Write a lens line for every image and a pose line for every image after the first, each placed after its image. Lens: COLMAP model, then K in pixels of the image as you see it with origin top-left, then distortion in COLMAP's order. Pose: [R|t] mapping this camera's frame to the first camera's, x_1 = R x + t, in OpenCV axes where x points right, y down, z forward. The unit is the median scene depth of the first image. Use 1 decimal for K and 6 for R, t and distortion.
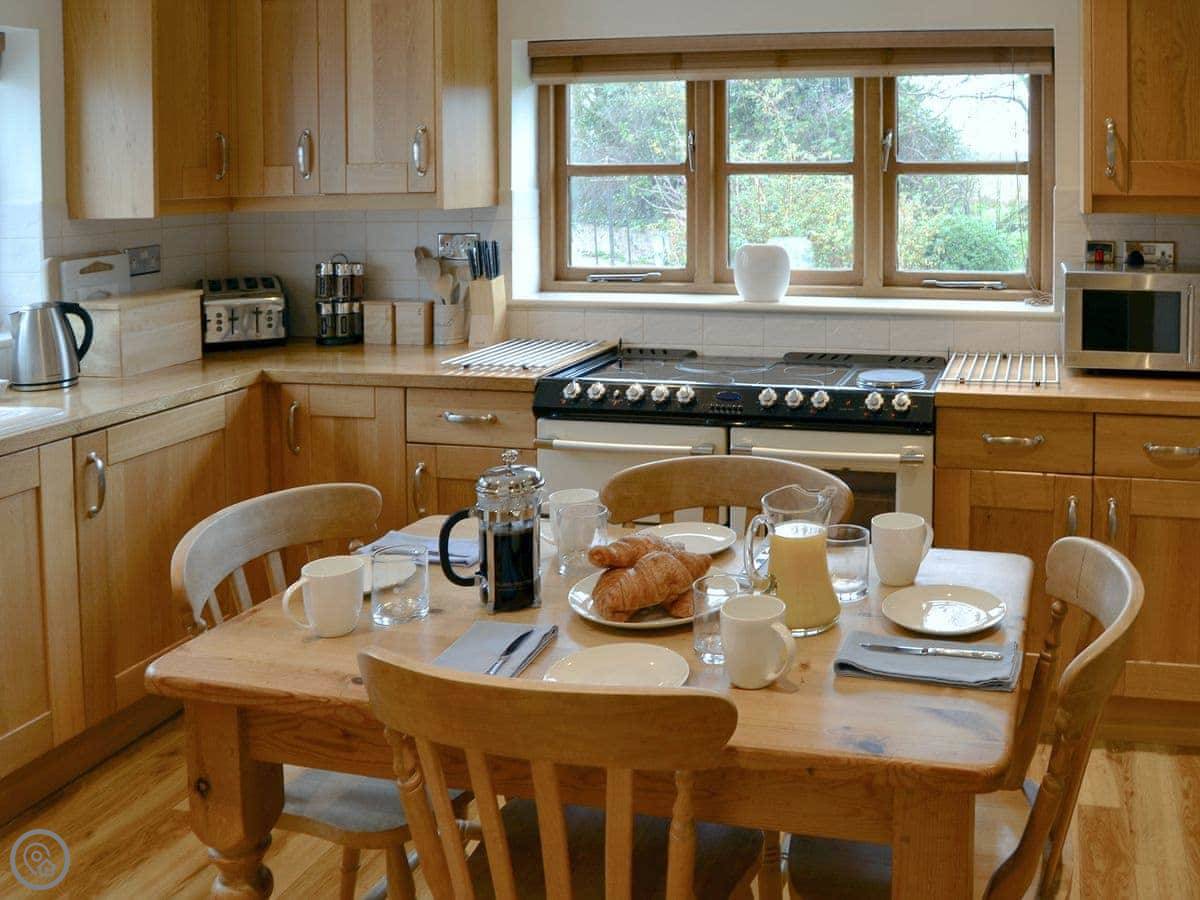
lens RADIAL K [[1244.2, 0, 600.0], [0, 1244.2, 450.0], [0, 0, 1]] dist [-0.009296, -0.237151]
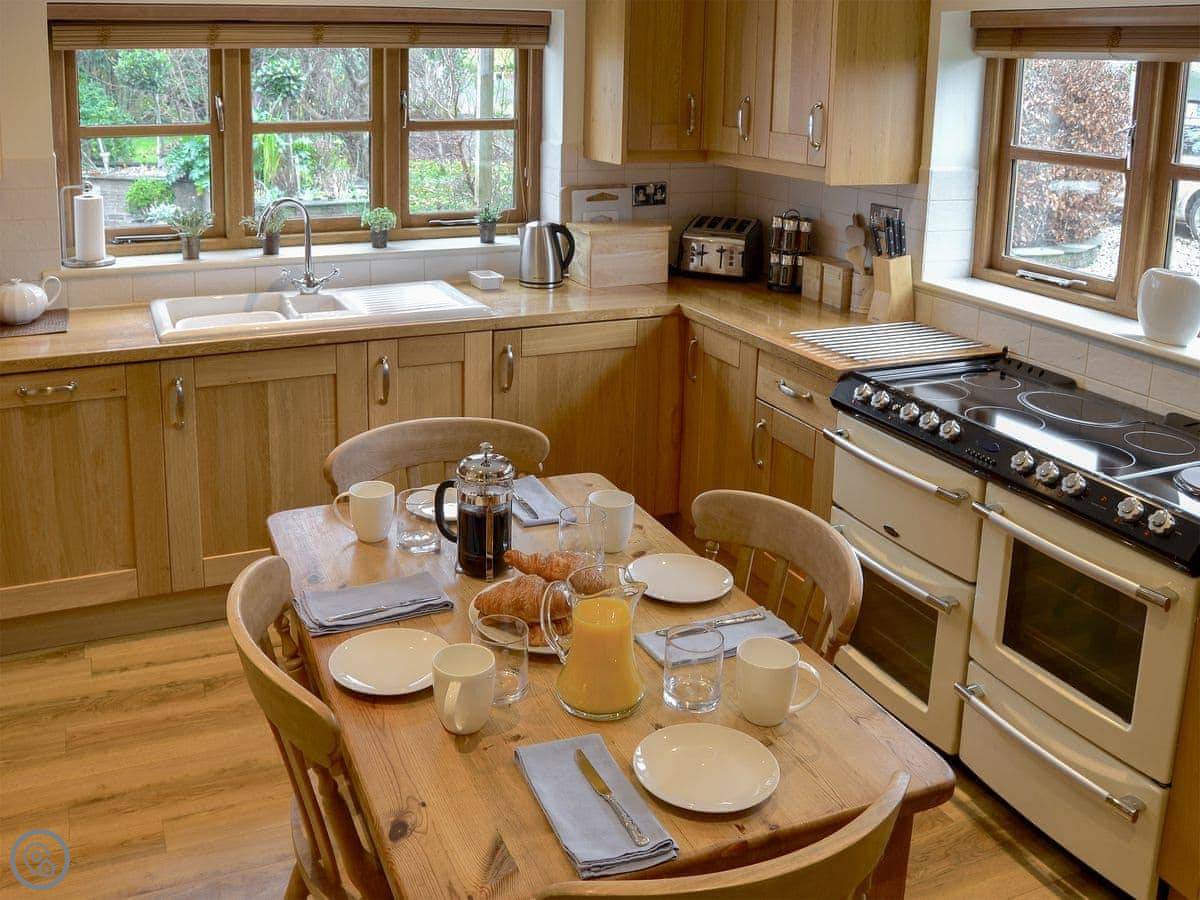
lens RADIAL K [[1078.4, 0, 600.0], [0, 1078.4, 450.0], [0, 0, 1]] dist [-0.166996, 0.171000]
pose [[0.603251, 0.299202, -0.739301, 0.435334], [-0.180115, 0.954125, 0.239174, -0.150290], [0.776947, -0.011123, 0.629468, 0.287458]]
